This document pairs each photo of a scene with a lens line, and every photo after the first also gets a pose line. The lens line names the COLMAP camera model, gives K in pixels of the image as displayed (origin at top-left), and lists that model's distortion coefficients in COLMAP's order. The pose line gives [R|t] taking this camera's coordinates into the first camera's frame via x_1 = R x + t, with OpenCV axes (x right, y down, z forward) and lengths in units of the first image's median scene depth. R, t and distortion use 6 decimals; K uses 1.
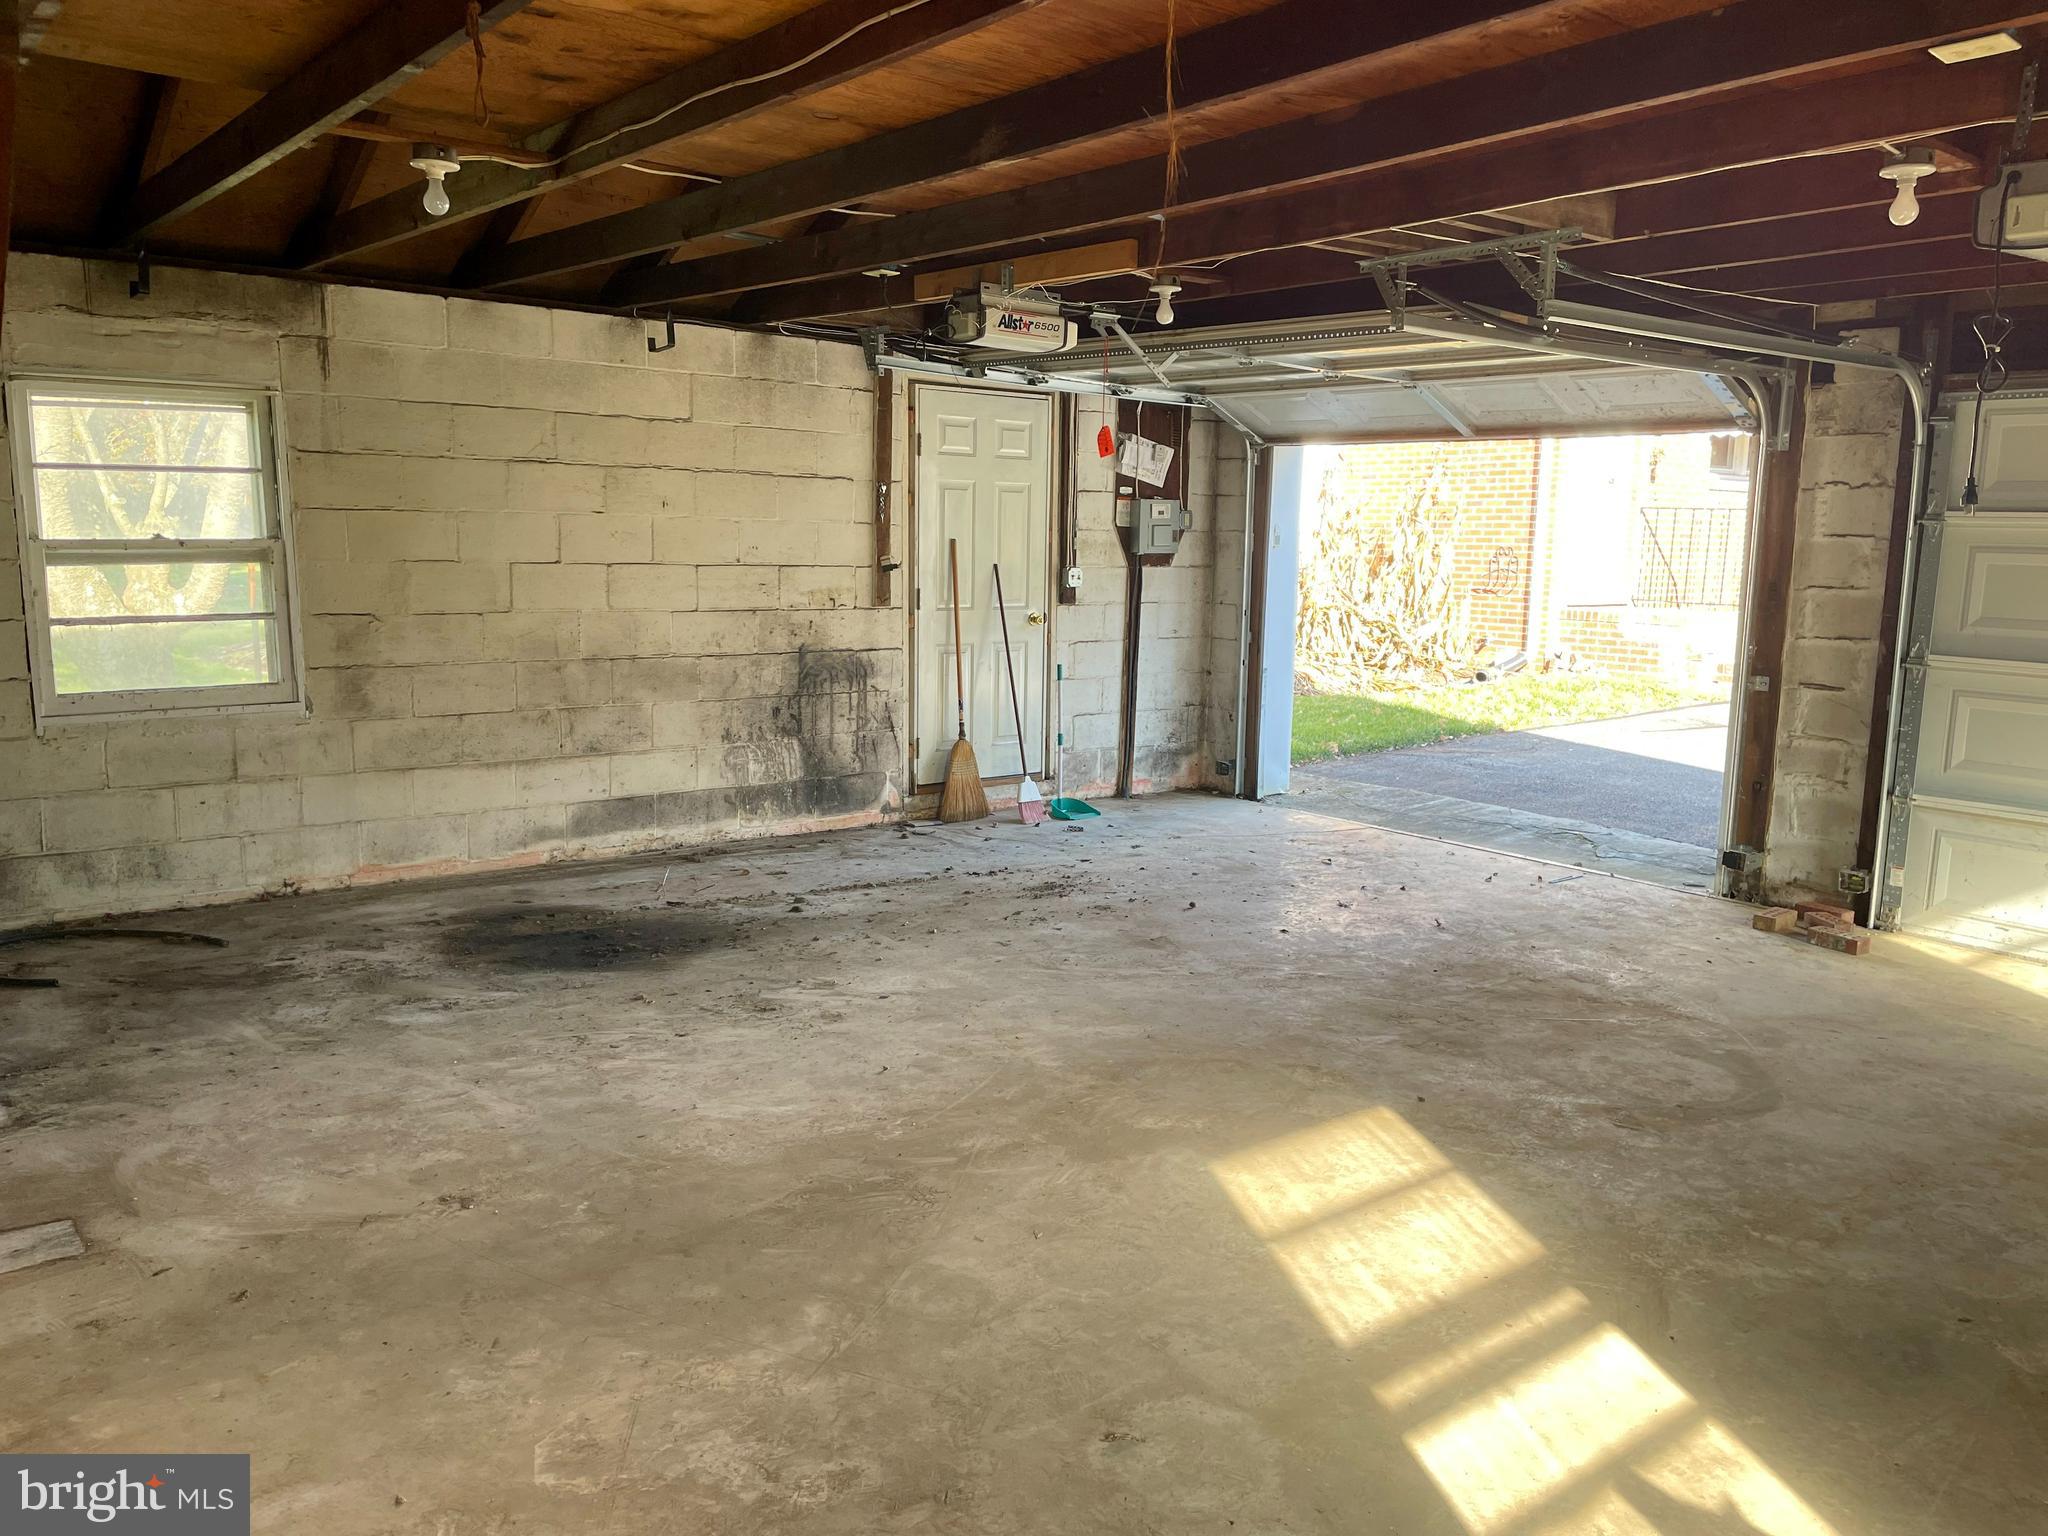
lens RADIAL K [[1537.7, 0, 1023.3], [0, 1537.7, 770.7], [0, 0, 1]] dist [-0.001643, -0.012730]
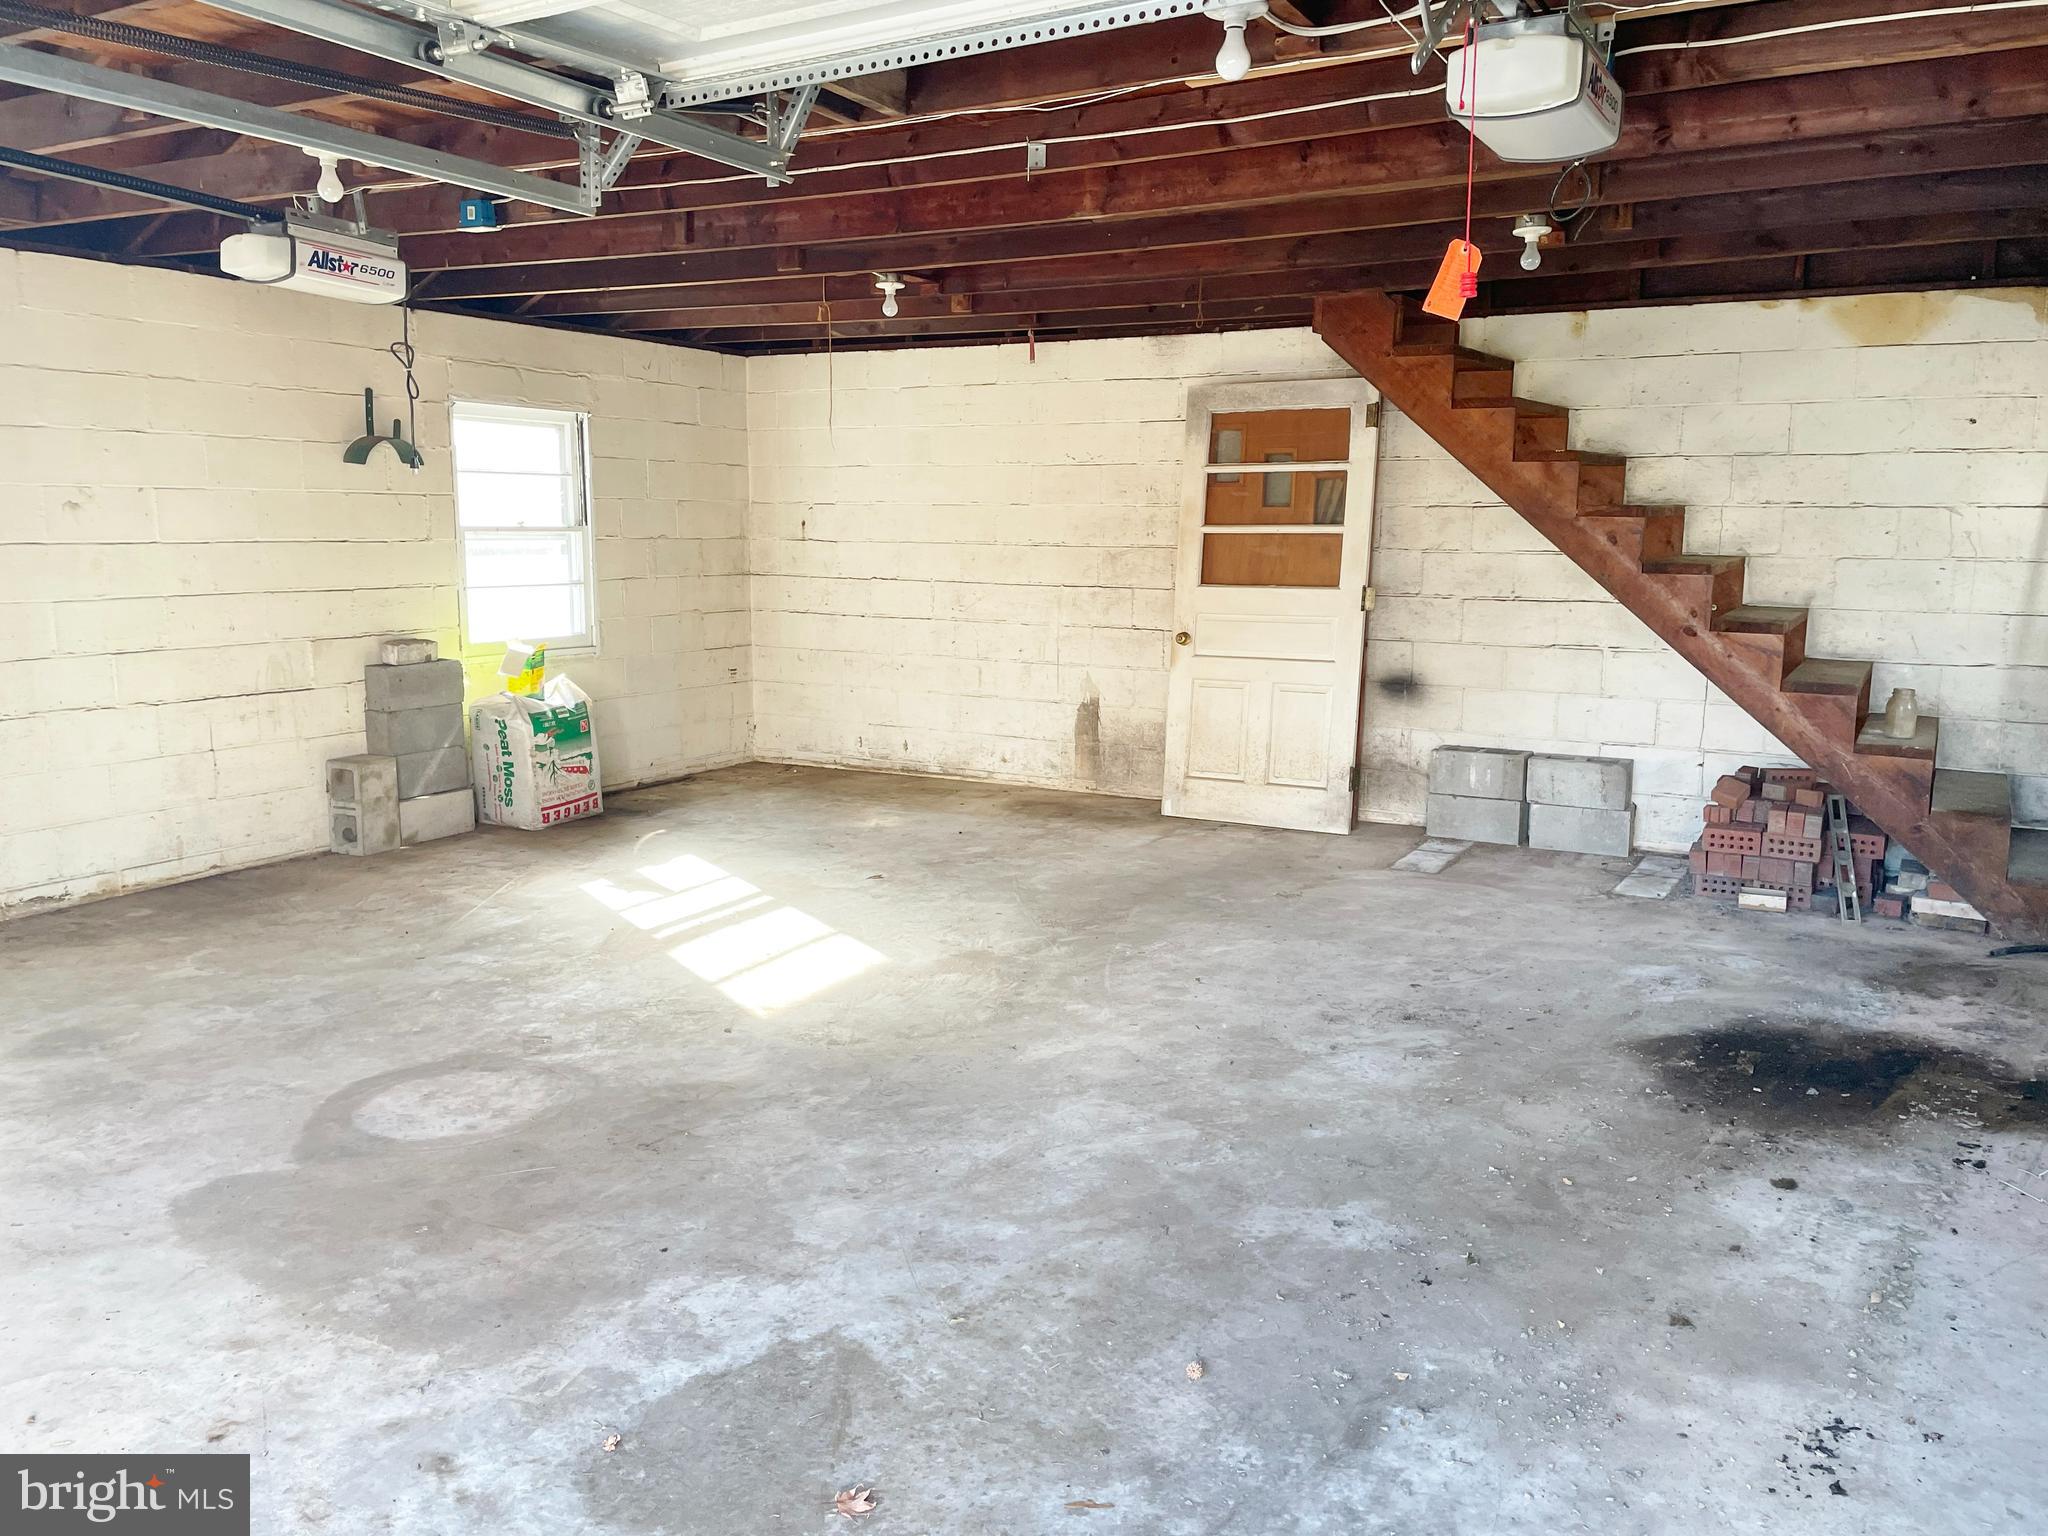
lens RADIAL K [[1537.7, 0, 1024.8], [0, 1537.7, 769.3], [0, 0, 1]] dist [-0.001643, -0.012730]
pose [[-0.928218, 0.033105, -0.370561, 0.435504], [-0.083880, 0.951766, 0.295138, -0.273212], [0.362458, 0.305035, -0.880669, 1.866909]]
